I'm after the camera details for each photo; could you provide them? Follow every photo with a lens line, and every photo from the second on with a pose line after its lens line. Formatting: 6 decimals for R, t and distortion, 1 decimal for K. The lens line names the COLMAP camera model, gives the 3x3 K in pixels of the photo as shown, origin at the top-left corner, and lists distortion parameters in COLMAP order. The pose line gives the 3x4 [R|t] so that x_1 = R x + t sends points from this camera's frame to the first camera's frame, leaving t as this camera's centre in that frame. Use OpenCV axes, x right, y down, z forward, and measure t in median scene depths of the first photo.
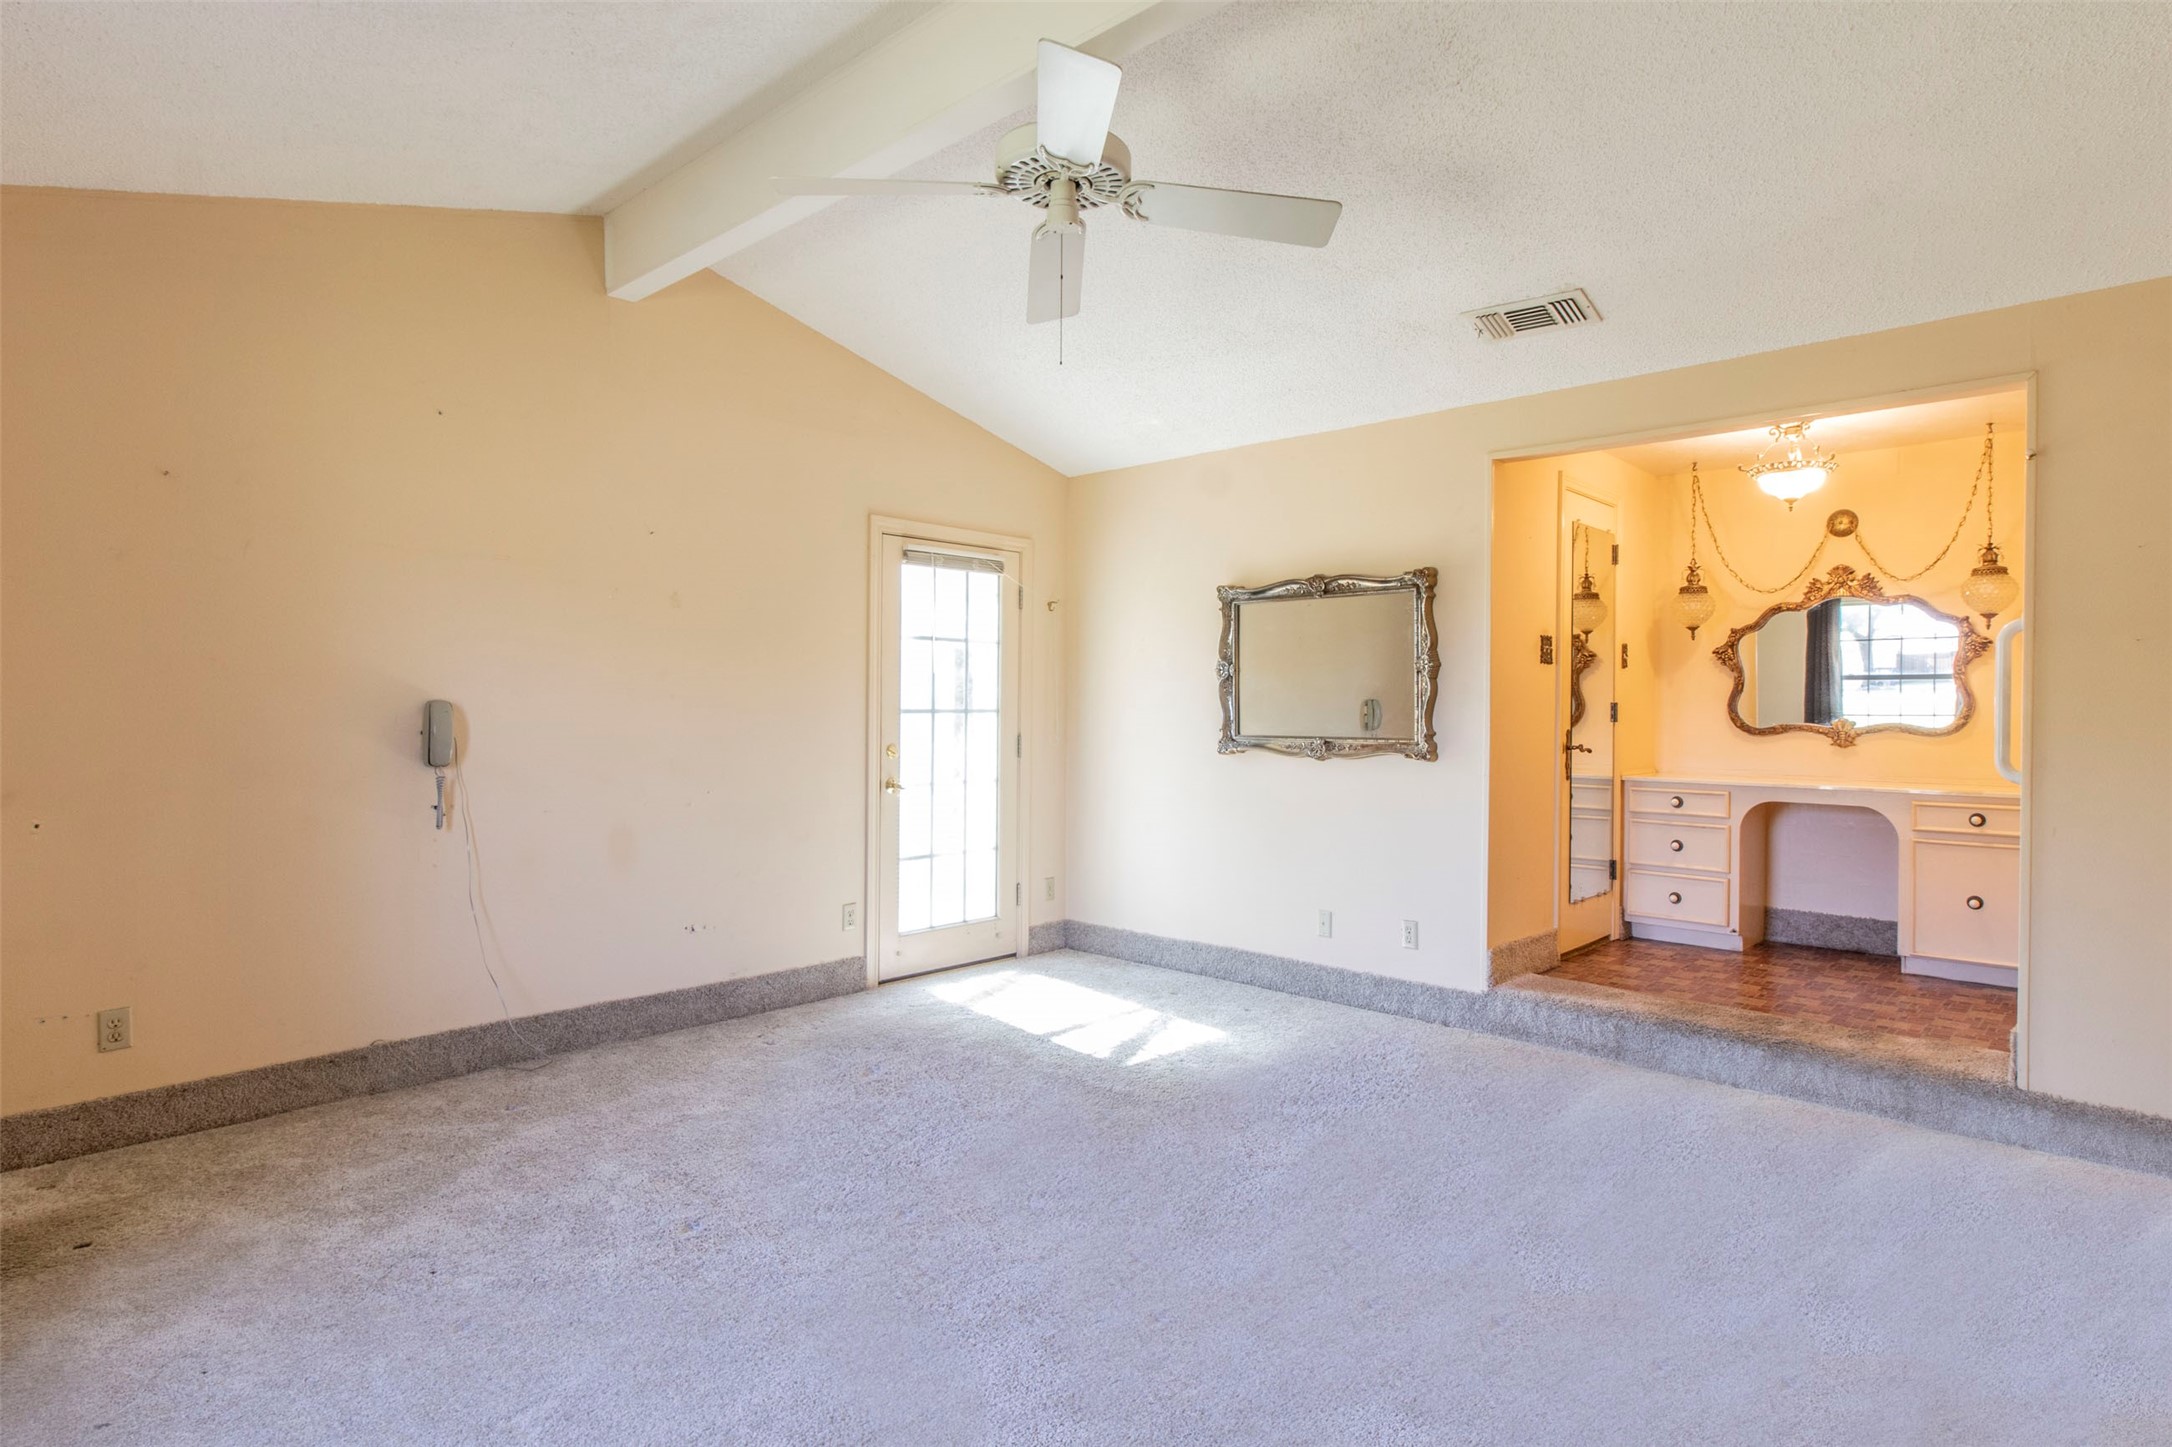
lens RADIAL K [[1203.9, 0, 1085.7], [0, 1203.9, 715.2], [0, 0, 1]] dist [0.003793, 0.001702]
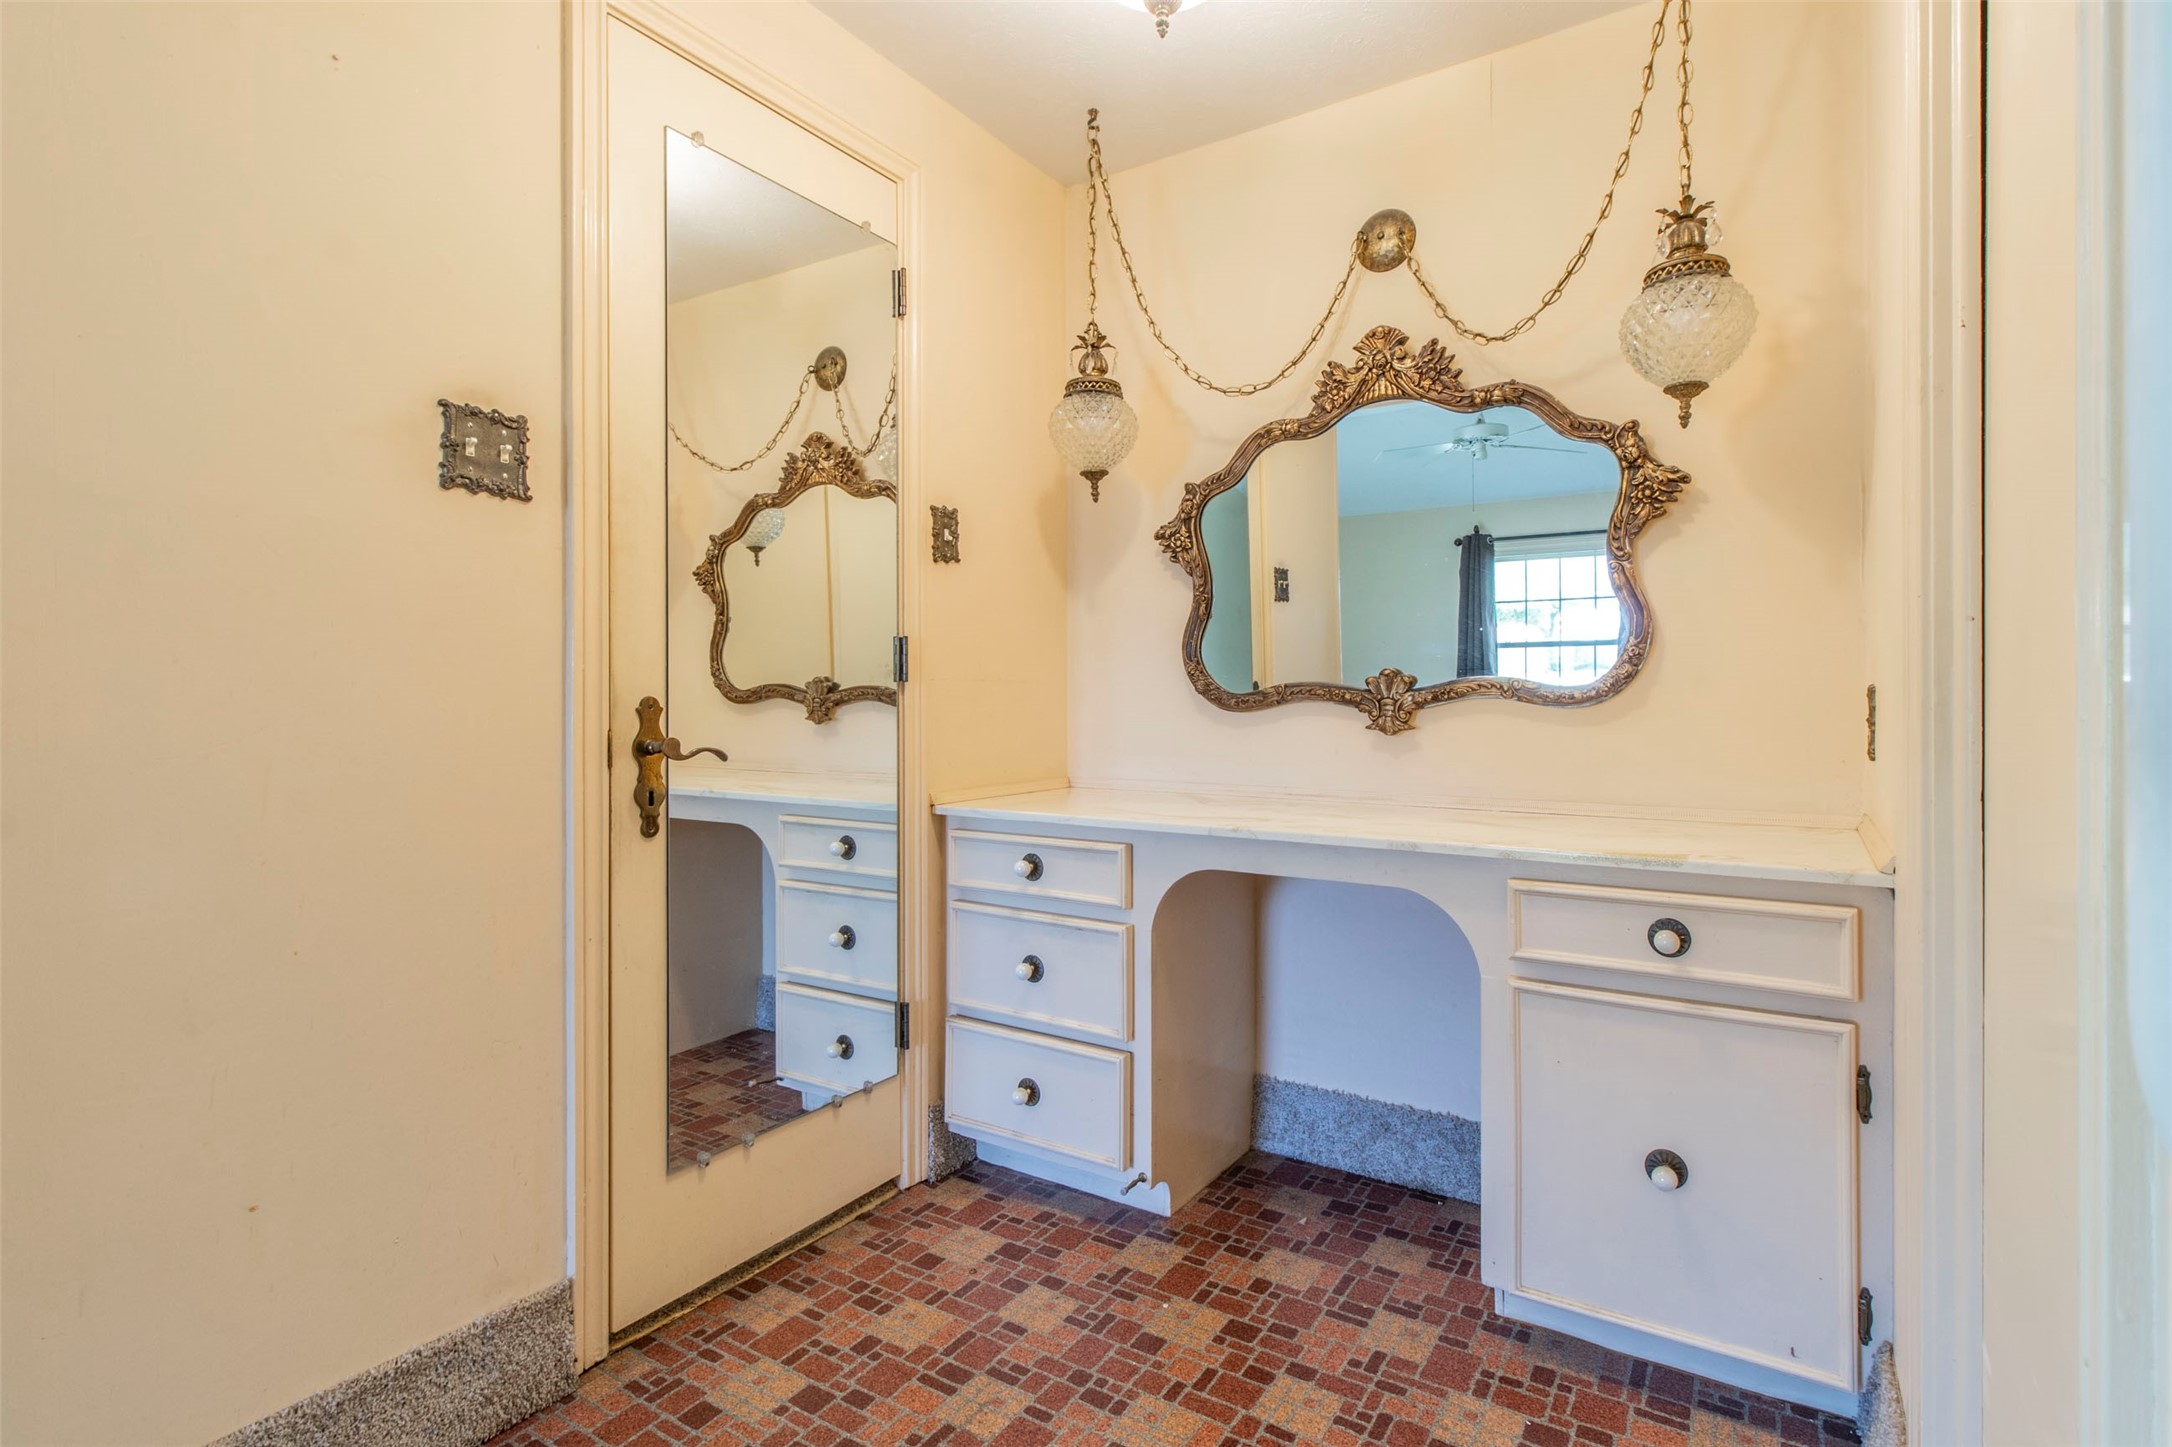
lens RADIAL K [[1055.6, 0, 1110.7], [0, 1055.6, 695.6], [0, 0, 1]] dist [0.000413, 0.000830]
pose [[0.983753, -0.008409, 0.179332, 0.453462], [0.009445, 0.999943, -0.004927, 0.013690], [-0.179280, 0.006541, 0.983776, 0.628984]]
